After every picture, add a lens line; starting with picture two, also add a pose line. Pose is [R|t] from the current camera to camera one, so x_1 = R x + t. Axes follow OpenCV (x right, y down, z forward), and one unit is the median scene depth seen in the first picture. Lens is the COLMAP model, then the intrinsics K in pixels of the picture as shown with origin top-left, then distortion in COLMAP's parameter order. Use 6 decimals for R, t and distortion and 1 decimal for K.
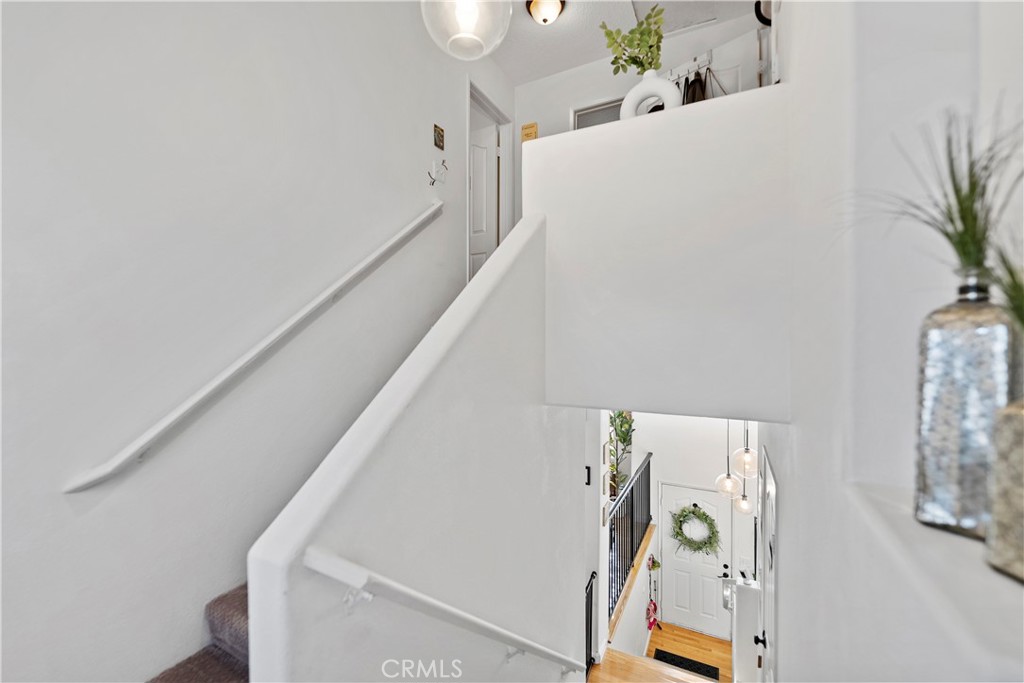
lens RADIAL K [[419.7, 0, 509.9], [0, 419.7, 337.8], [0, 0, 1]] dist [-0.000236, -0.000285]
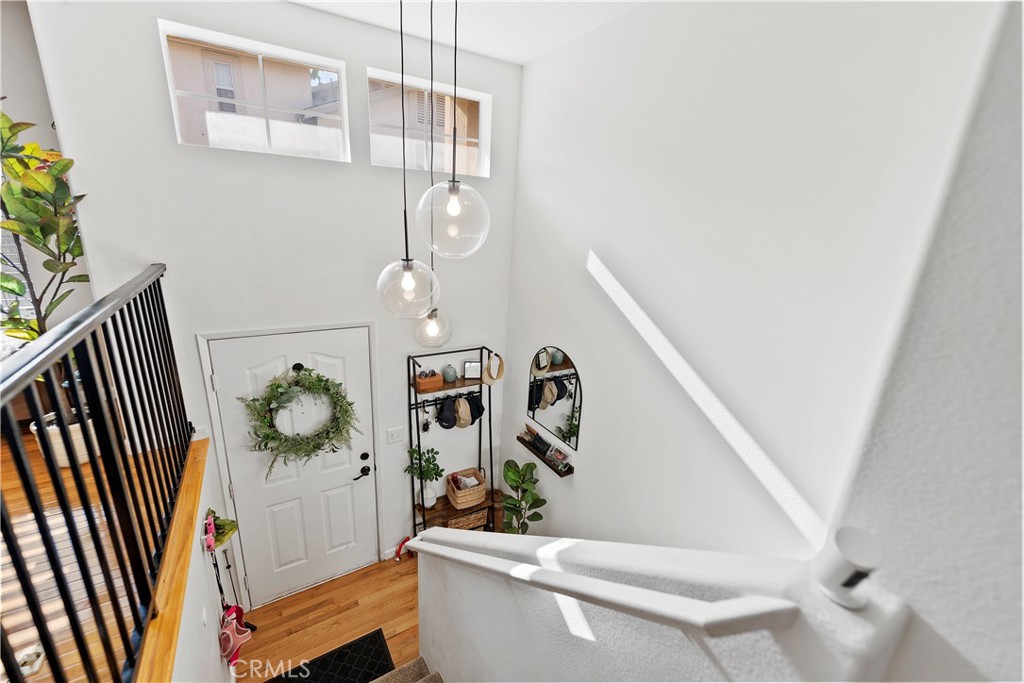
lens RADIAL K [[419.7, 0, 512.7], [0, 419.7, 338.8], [0, 0, 1]] dist [-0.000236, -0.000285]
pose [[0.523781, -0.216740, 0.823819, 0.194619], [-0.046593, 0.958354, 0.281758, 0.230749], [-0.850578, -0.185963, 0.491868, 0.584671]]
